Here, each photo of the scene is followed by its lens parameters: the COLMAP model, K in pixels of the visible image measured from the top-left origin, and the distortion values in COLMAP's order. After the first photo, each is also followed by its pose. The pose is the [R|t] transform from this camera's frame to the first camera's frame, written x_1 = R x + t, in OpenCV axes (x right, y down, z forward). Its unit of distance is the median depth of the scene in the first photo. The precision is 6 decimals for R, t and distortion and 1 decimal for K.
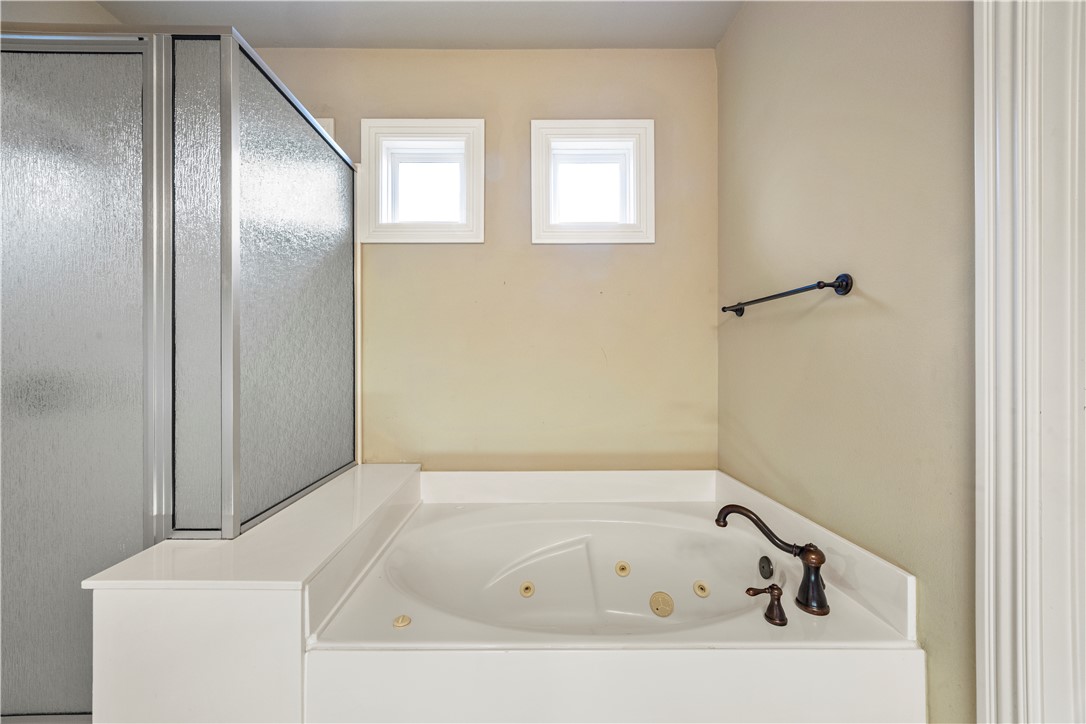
lens RADIAL K [[410.9, 0, 540.2], [0, 410.9, 359.1], [0, 0, 1]] dist [-0.000664, 0.000277]
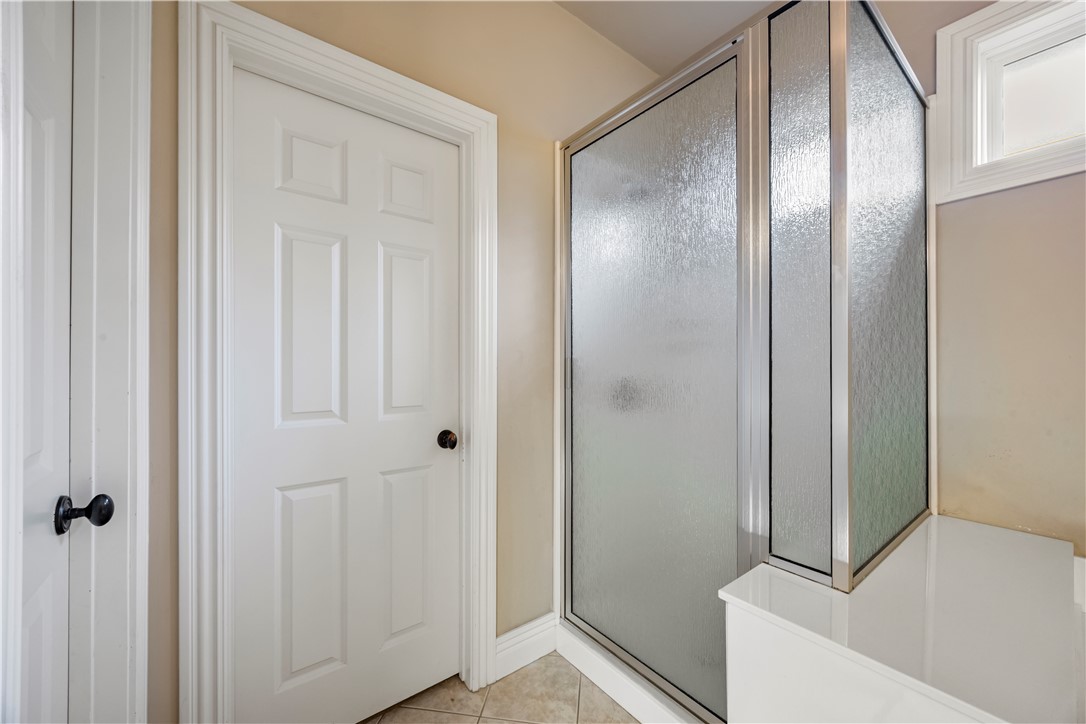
lens RADIAL K [[410.9, 0, 538.9], [0, 410.9, 365.3], [0, 0, 1]] dist [-0.000664, 0.000277]
pose [[0.614896, -0.001075, -0.788608, -0.350114], [0.002575, 0.999996, 0.000645, -0.007385], [0.788604, -0.002427, 0.614896, 0.019745]]
